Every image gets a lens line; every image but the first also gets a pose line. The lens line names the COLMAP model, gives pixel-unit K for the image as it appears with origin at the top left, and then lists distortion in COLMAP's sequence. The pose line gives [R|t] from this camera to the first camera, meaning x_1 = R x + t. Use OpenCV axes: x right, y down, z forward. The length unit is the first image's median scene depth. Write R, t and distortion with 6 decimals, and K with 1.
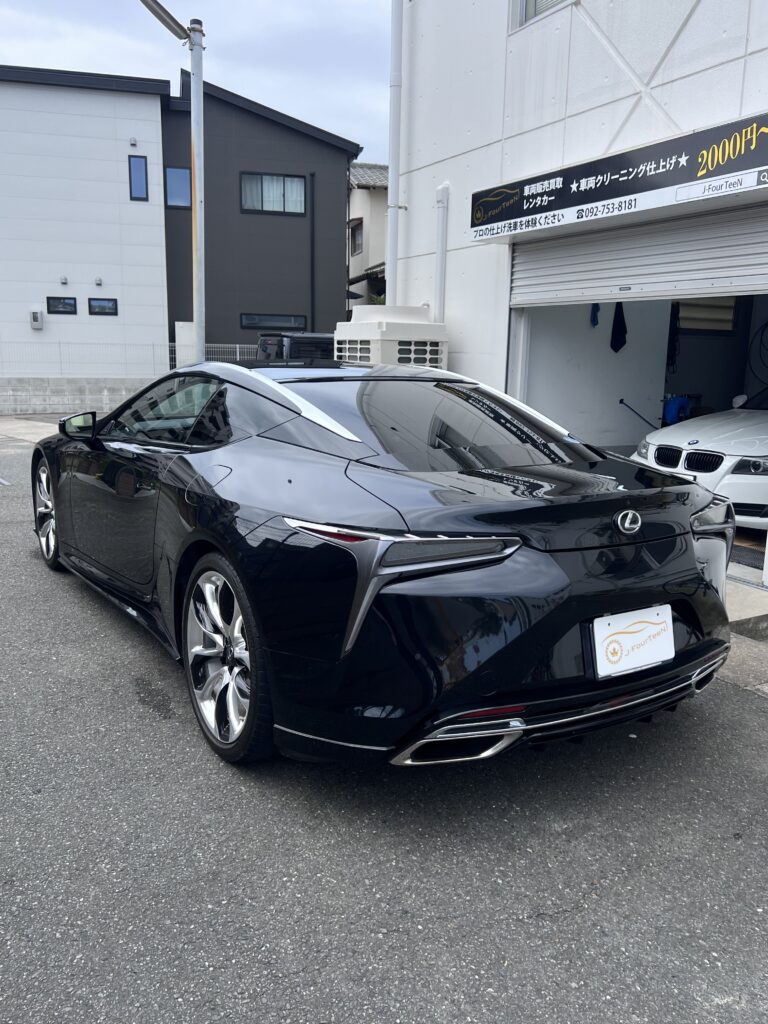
lens RADIAL K [[847.9, 0, 385.2], [0, 847.9, 515.6], [0, 0, 1]] dist [0.014952, 0.006104]
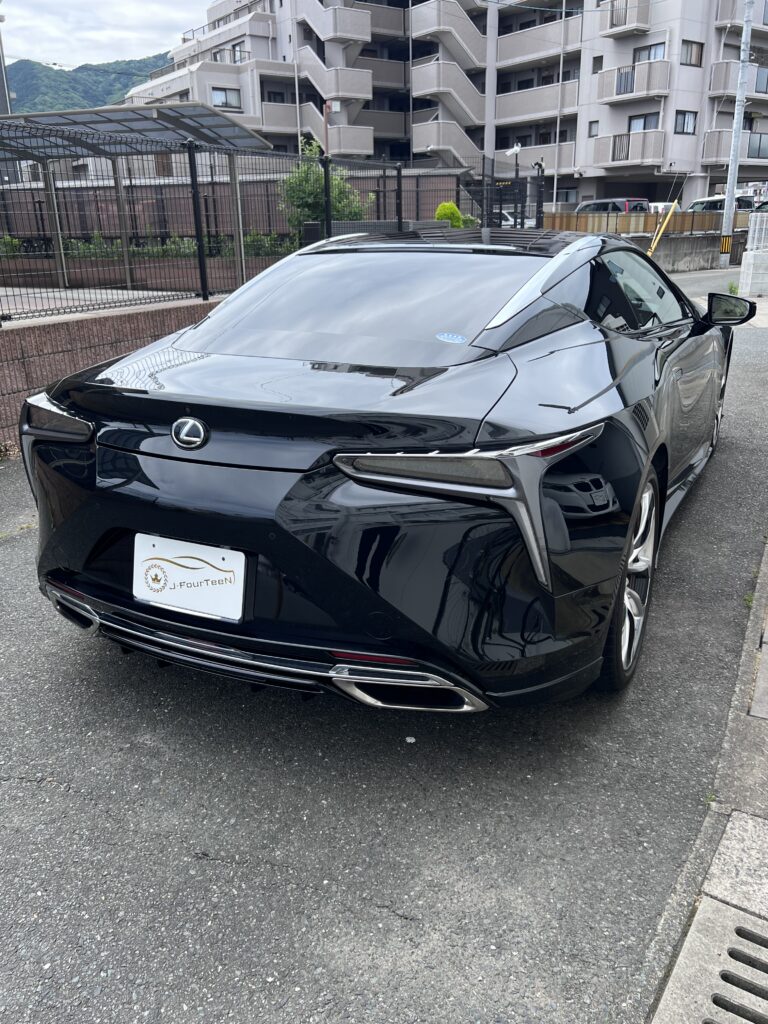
lens RADIAL K [[786.0, 0, 385.3], [0, 786.0, 511.2], [0, 0, 1]] dist [0.000071, -0.001387]
pose [[0.518509, 0.230349, -0.823461, 1.024432], [-0.134797, 0.973009, 0.187305, -0.086912], [0.844381, 0.013880, 0.535564, 0.758728]]
